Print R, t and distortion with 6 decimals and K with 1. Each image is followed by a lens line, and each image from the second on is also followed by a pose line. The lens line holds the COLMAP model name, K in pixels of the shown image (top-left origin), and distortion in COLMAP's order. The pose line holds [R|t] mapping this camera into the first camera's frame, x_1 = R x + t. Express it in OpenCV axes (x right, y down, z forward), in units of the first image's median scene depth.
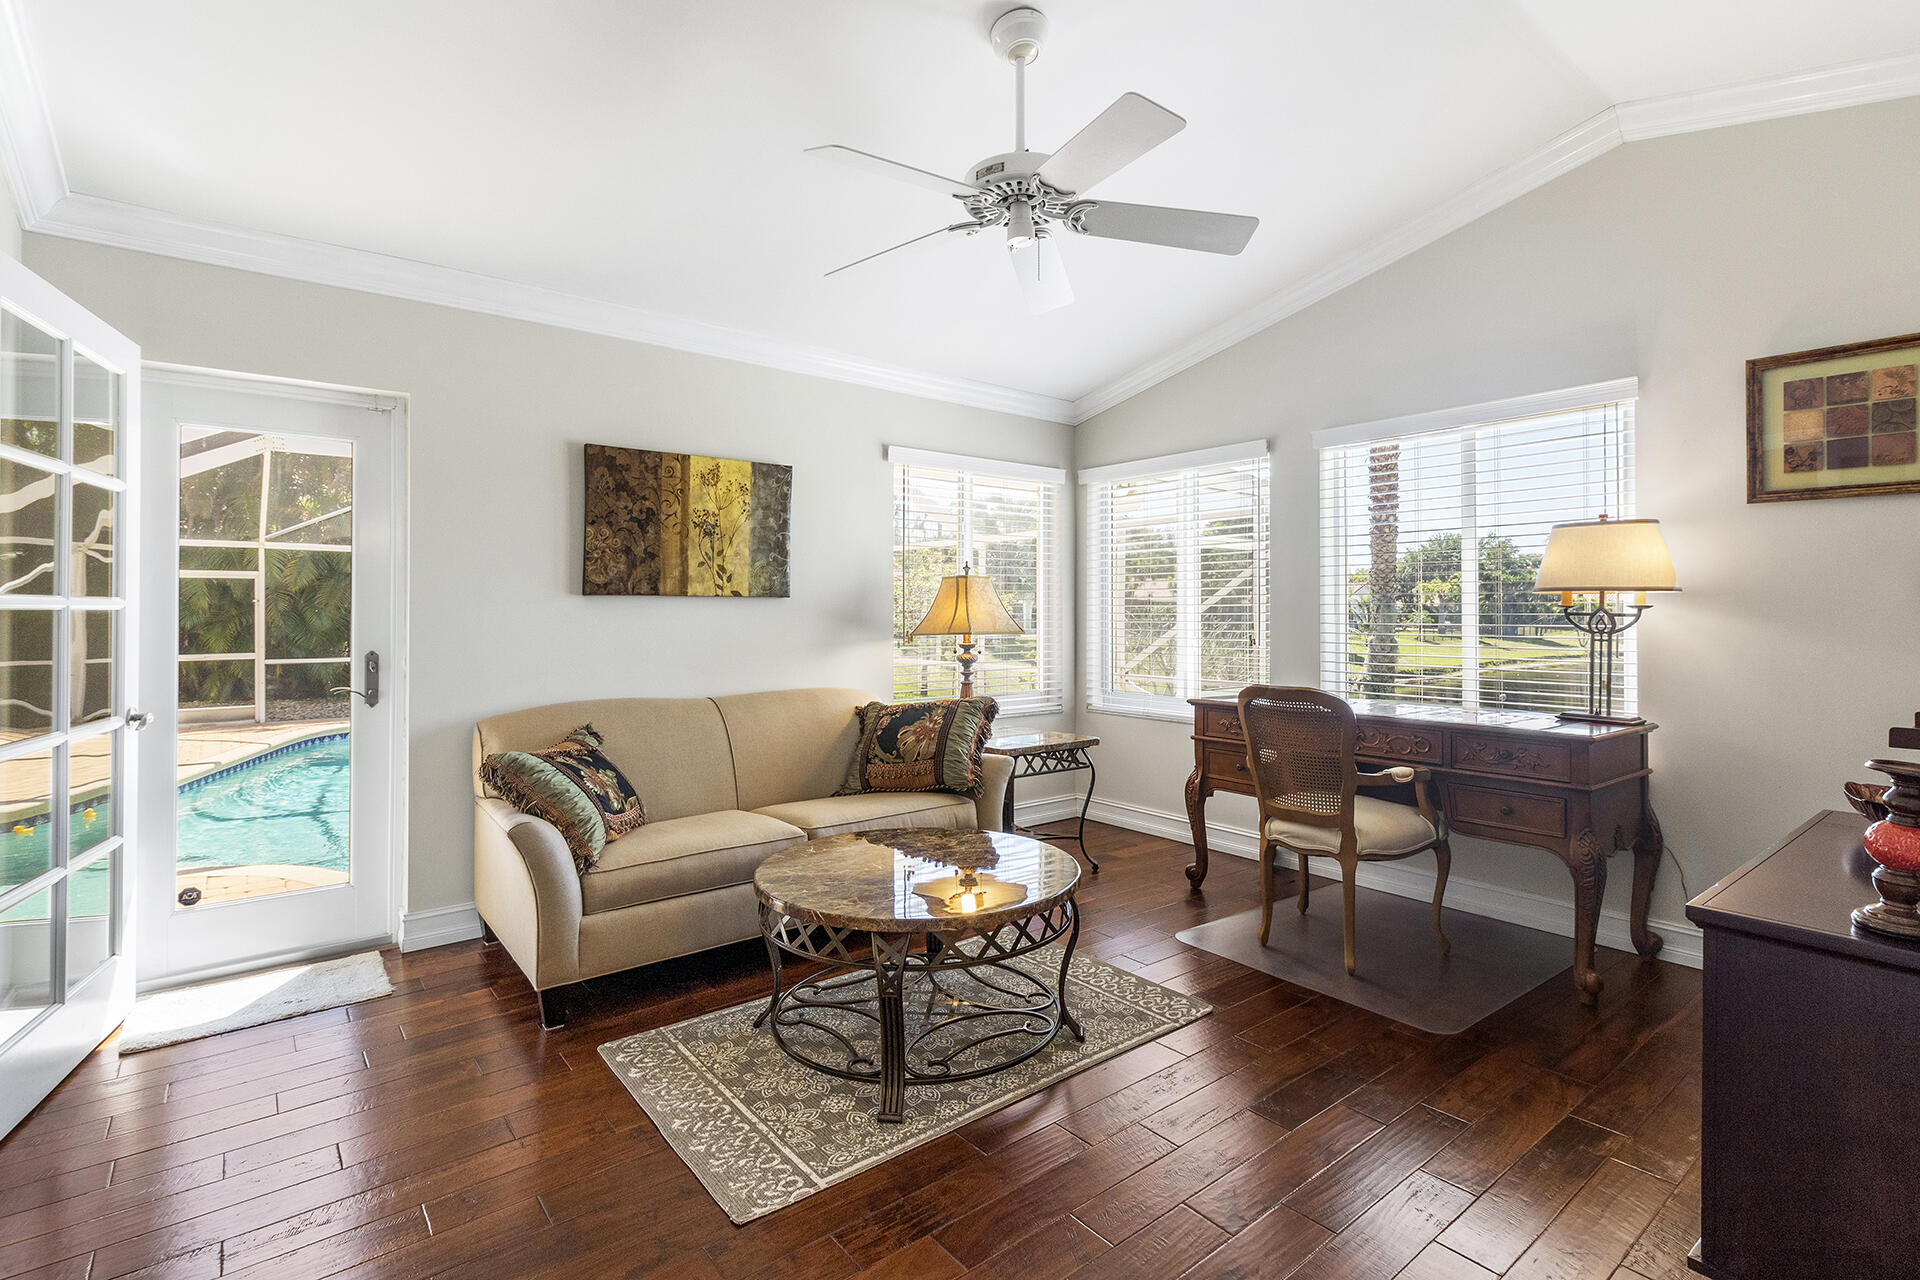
lens RADIAL K [[899.8, 0, 953.4], [0, 899.8, 612.2], [0, 0, 1]] dist [0.001474, 0.000121]
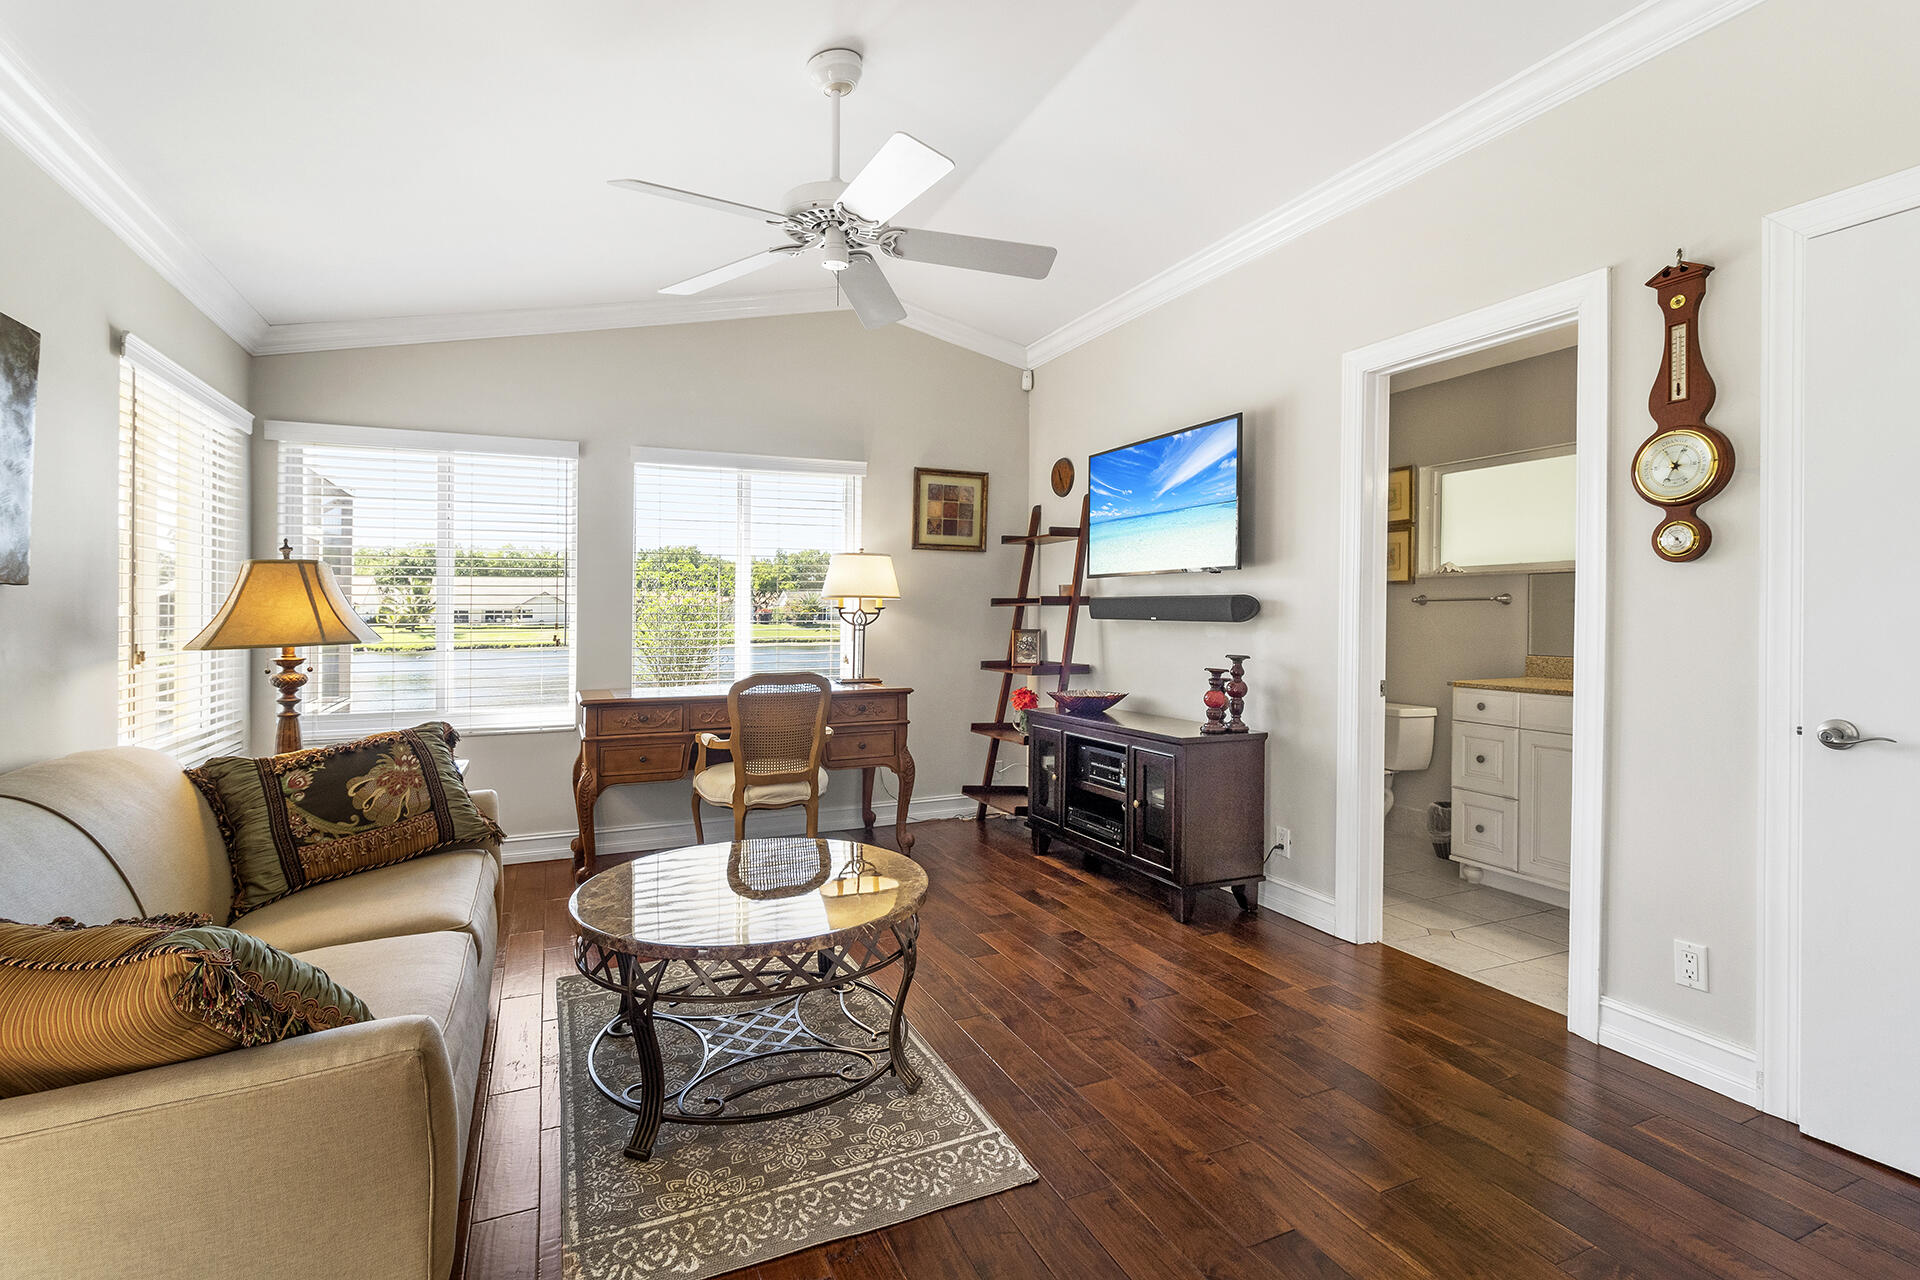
lens RADIAL K [[899.8, 0, 953.4], [0, 899.8, 612.2], [0, 0, 1]] dist [0.001474, 0.000121]
pose [[0.249153, -0.001932, 0.968462, -0.793927], [0.000918, 0.999998, 0.001758, -0.002080], [-0.968464, 0.000450, 0.249154, 0.500326]]
